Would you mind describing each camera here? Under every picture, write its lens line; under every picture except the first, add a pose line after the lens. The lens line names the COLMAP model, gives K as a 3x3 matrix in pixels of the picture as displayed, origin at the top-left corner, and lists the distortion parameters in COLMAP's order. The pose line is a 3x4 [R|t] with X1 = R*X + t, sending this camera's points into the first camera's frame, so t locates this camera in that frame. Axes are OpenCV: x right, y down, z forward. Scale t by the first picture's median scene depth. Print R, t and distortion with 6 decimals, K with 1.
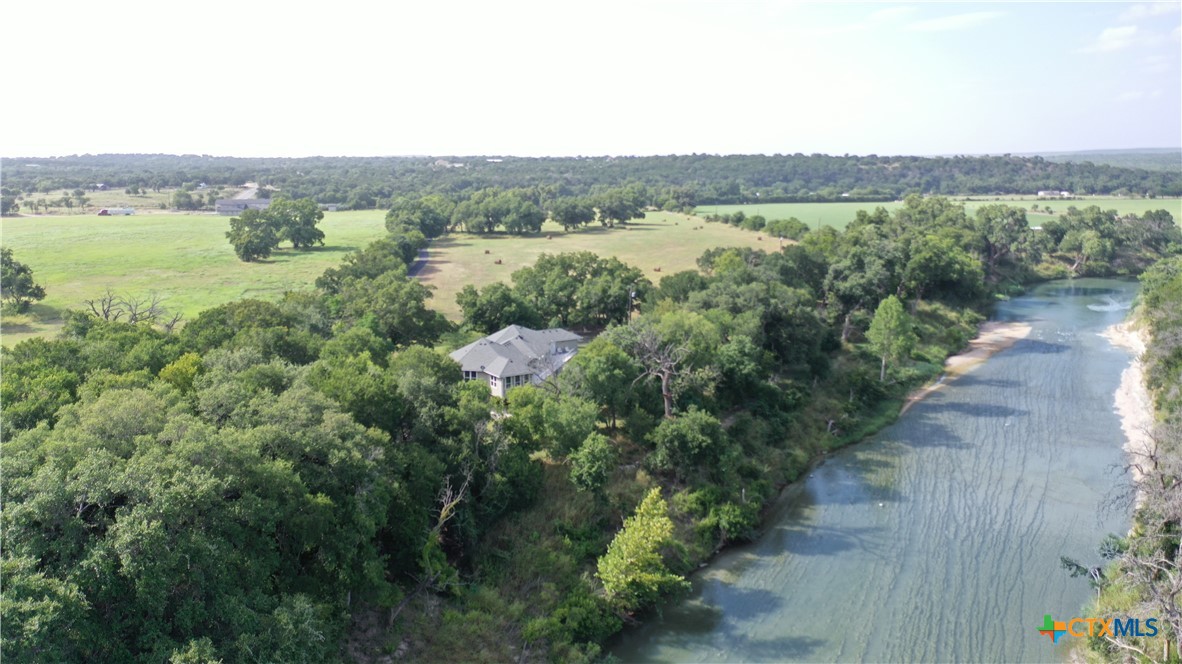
lens RADIAL K [[925.2, 0, 593.2], [0, 925.2, 329.1], [0, 0, 1]] dist [-0.005664, 0.010253]
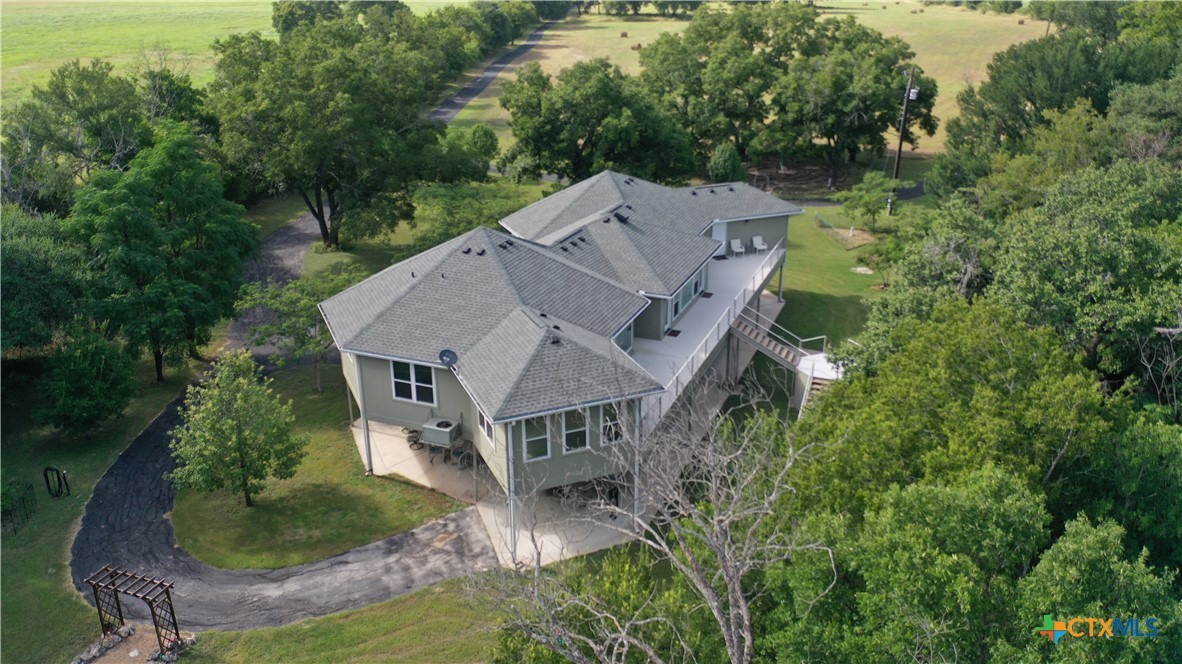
lens RADIAL K [[925.2, 0, 594.8], [0, 925.2, 332.3], [0, 0, 1]] dist [-0.005664, 0.010253]
pose [[0.986147, 0.059600, -0.154798, -0.014543], [-0.026635, 0.978006, 0.206868, -0.007327], [0.163722, -0.199879, 0.966045, 0.279198]]
